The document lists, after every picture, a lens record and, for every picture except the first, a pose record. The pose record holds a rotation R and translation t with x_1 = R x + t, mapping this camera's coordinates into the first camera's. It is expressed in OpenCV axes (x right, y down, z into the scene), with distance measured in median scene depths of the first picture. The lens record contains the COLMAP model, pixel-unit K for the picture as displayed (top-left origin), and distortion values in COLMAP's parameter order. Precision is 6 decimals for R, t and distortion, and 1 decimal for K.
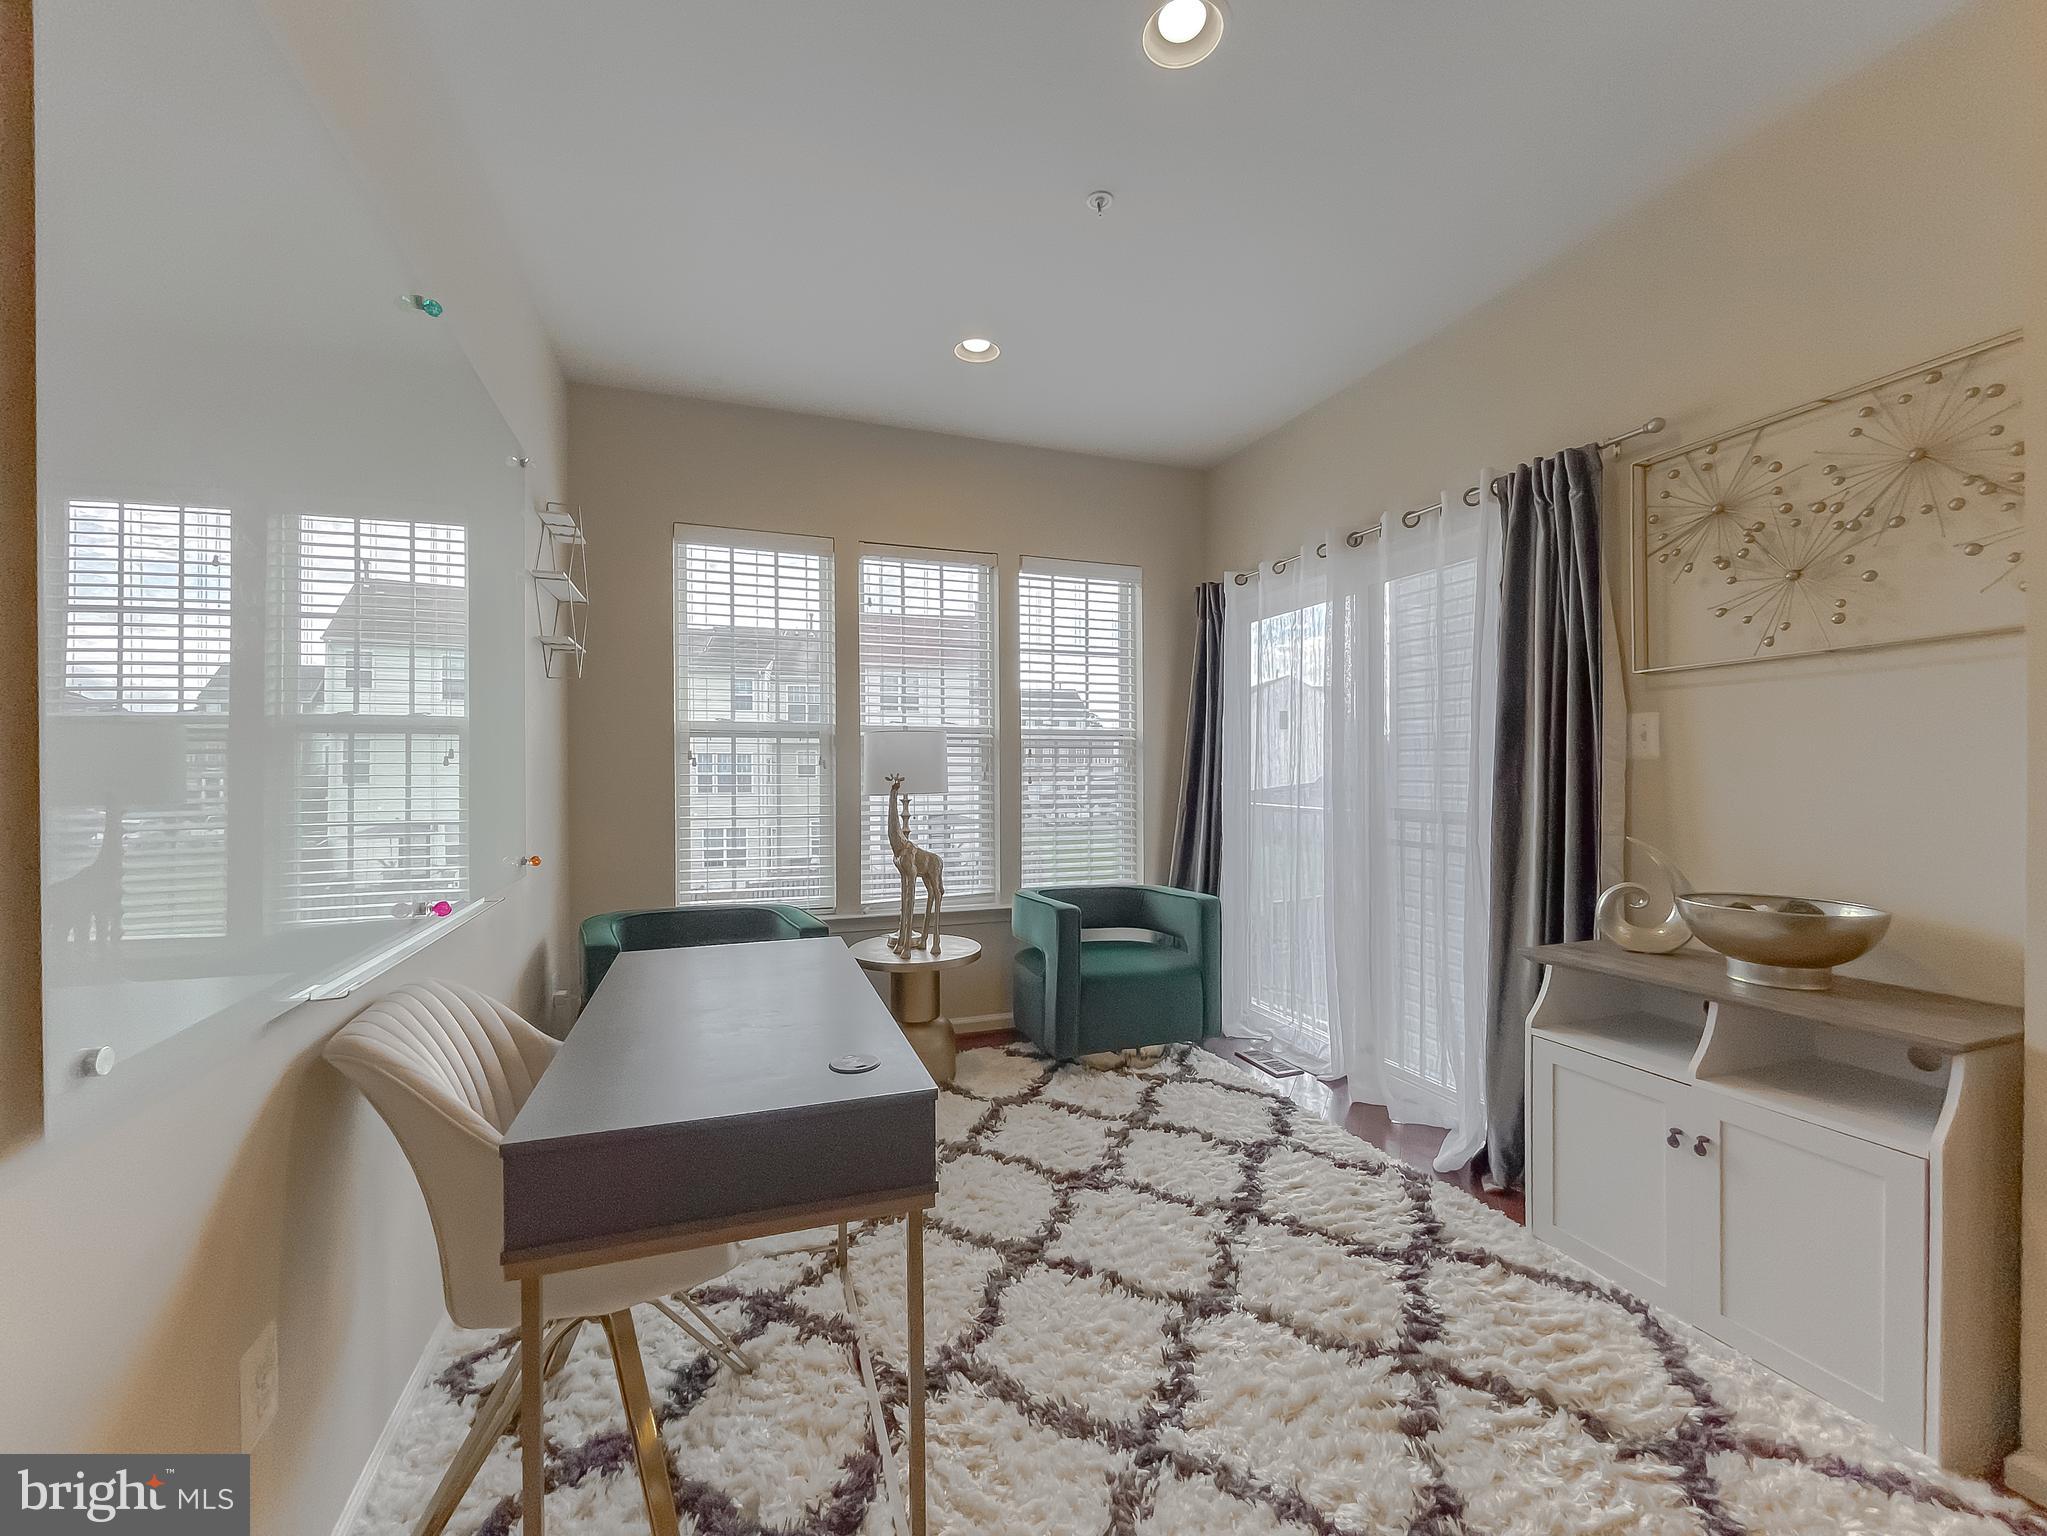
lens RADIAL K [[842.7, 0, 1021.6], [0, 842.7, 775.4], [0, 0, 1]] dist [-0.001190, 0.000068]
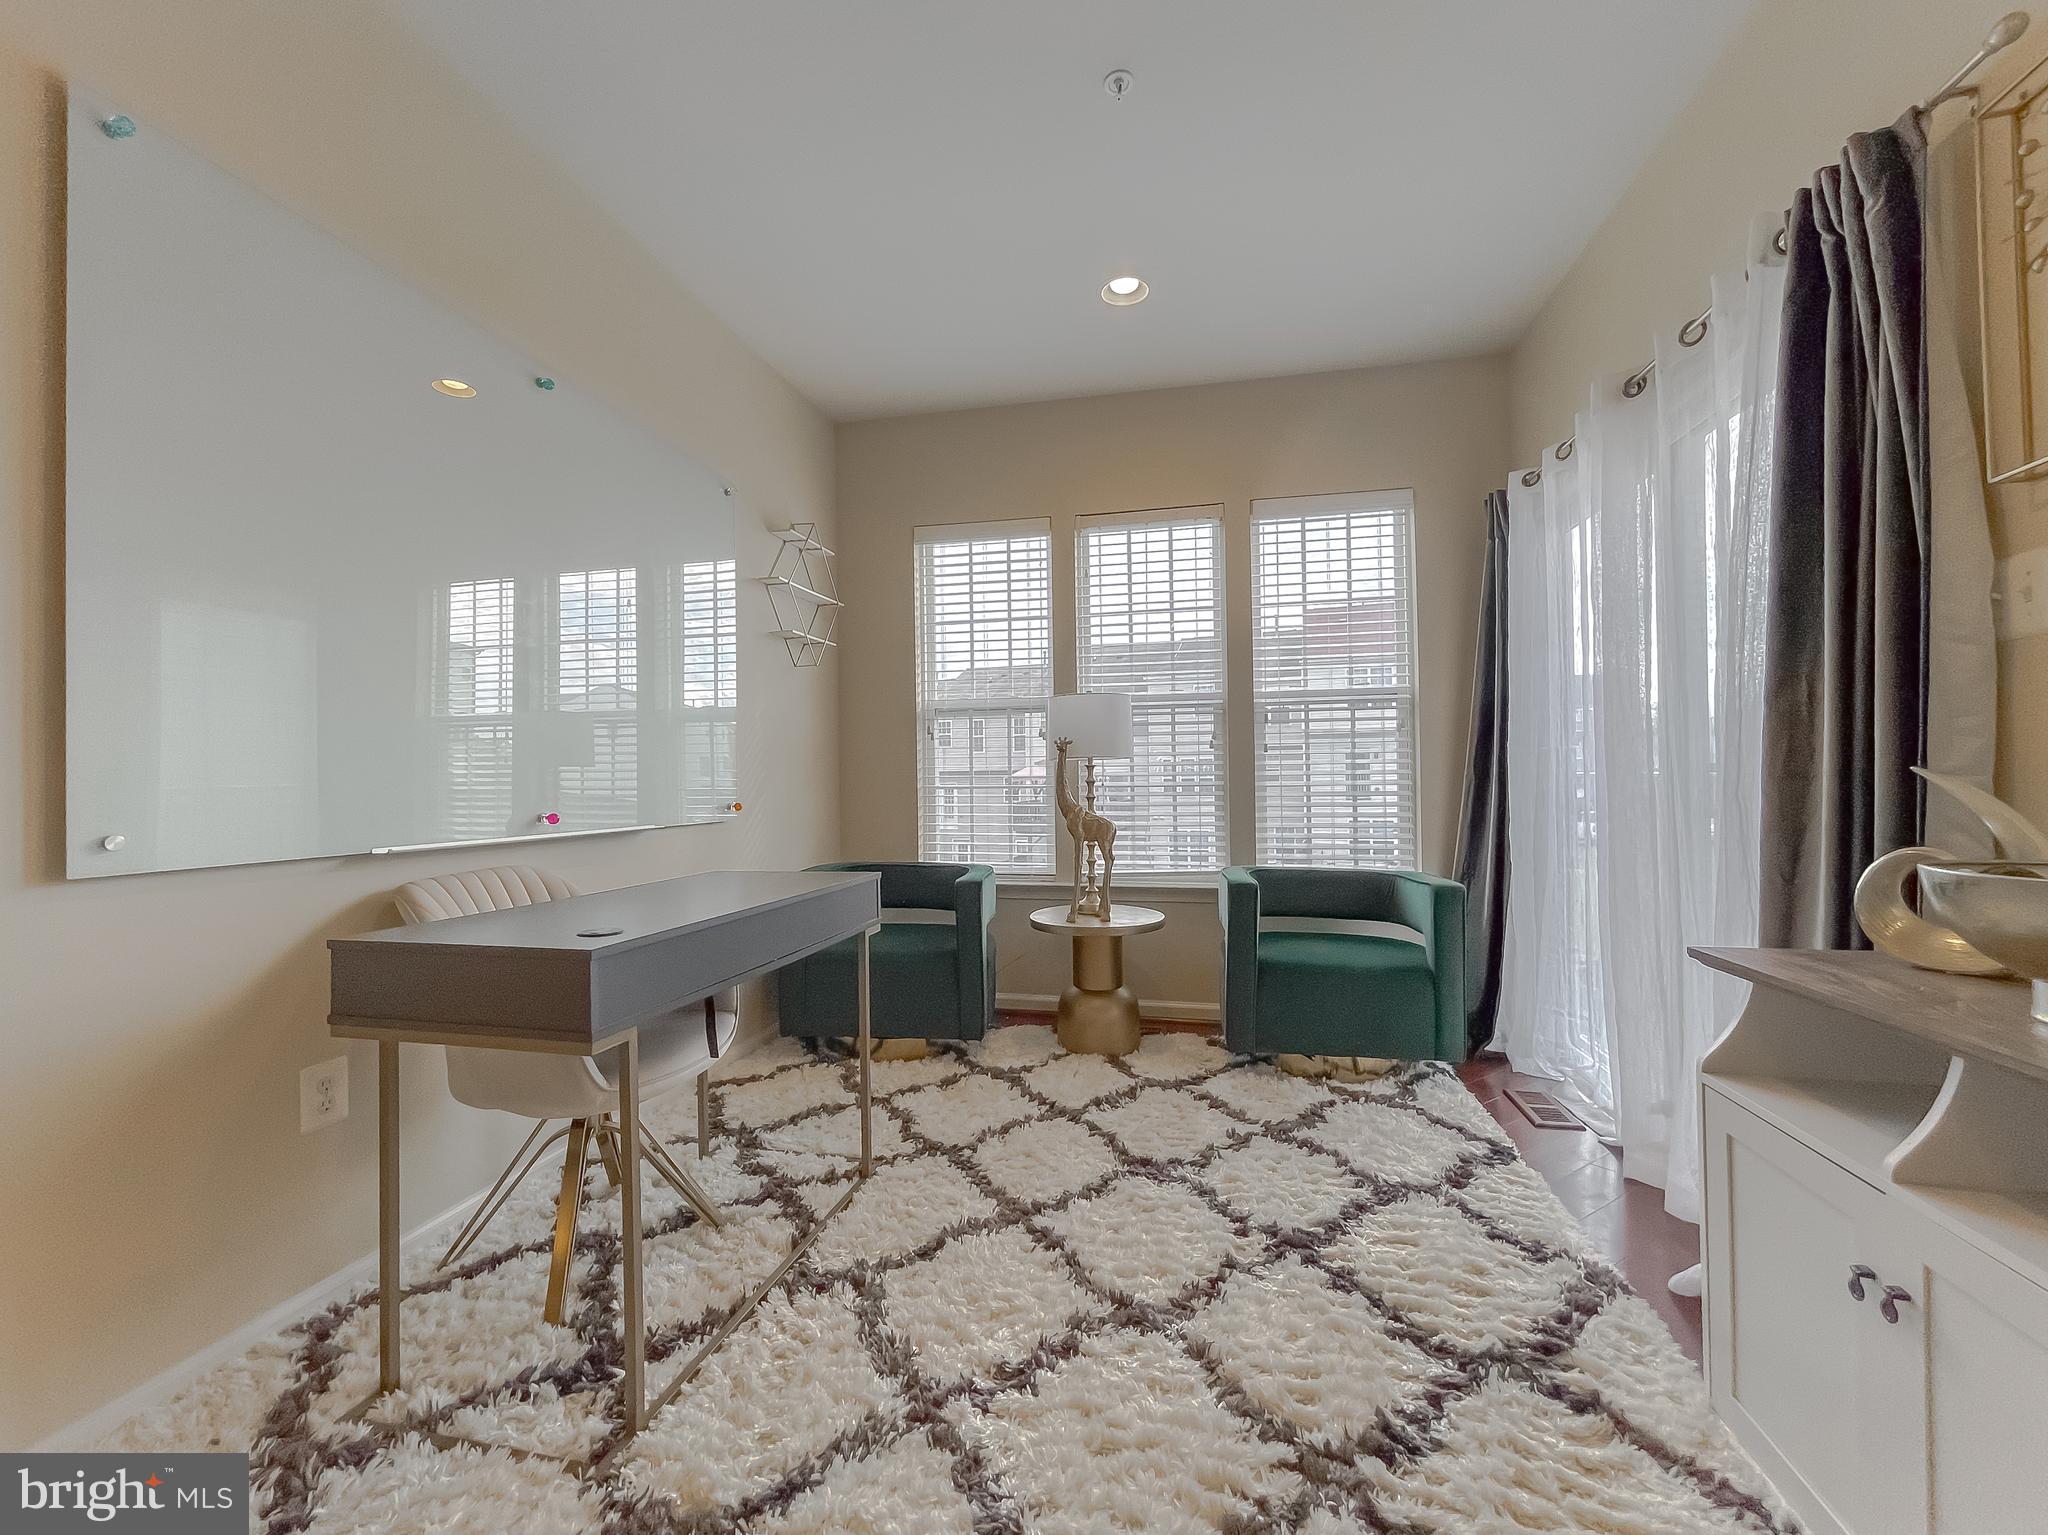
lens RADIAL K [[843.2, 0, 1012.8], [0, 843.2, 773.8], [0, 0, 1]] dist [-0.001190, 0.000068]
pose [[0.842023, -0.011667, -0.539315, 0.459929], [0.006498, 0.999913, -0.011486, 0.072052], [0.539402, 0.006167, 0.842025, 0.168812]]
